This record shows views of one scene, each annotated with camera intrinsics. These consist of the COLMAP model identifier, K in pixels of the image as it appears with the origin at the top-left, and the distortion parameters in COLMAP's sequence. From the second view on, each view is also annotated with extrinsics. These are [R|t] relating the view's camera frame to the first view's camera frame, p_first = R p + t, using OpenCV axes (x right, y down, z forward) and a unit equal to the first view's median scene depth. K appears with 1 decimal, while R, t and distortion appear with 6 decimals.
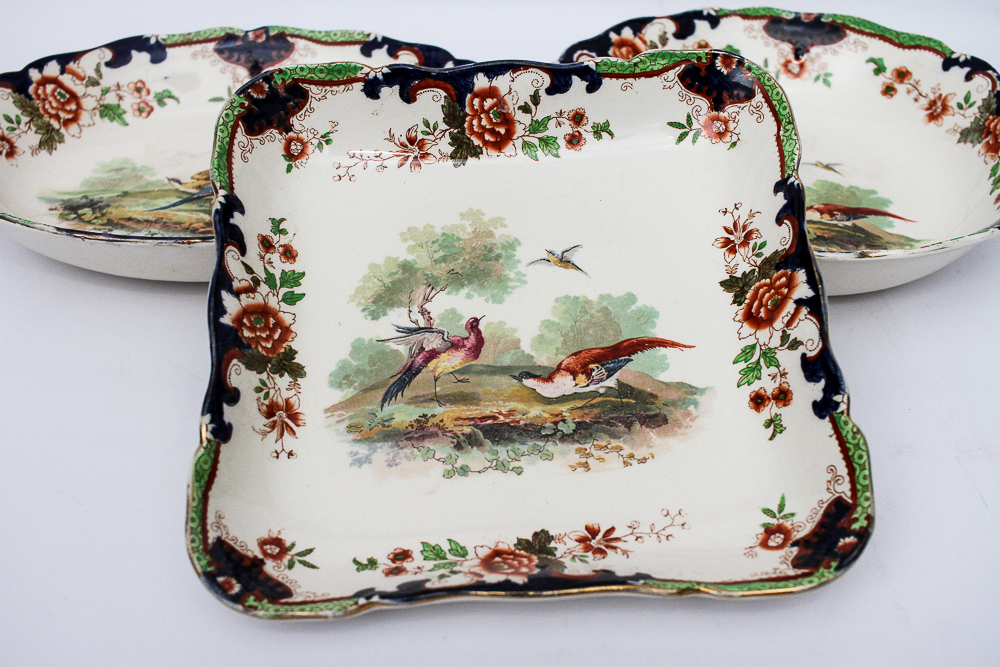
lens RADIAL K [[1147.1, 0, 499.1], [0, 1147.1, 347.0], [0, 0, 1]] dist [-0.134728, 0.124852]
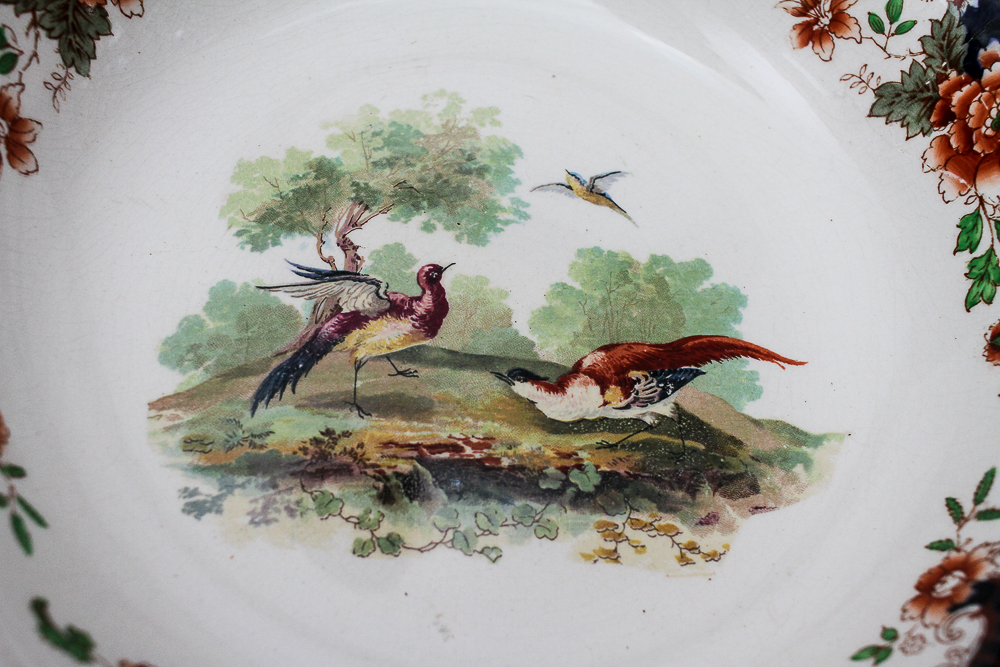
lens RADIAL K [[1147.1, 0, 499.1], [0, 1147.1, 347.0], [0, 0, 1]] dist [-0.134728, 0.124852]
pose [[0.949515, -0.183801, 0.254242, 0.132207], [0.059099, 0.900689, 0.430427, -0.296227], [-0.308106, -0.393671, 0.866080, 0.604672]]
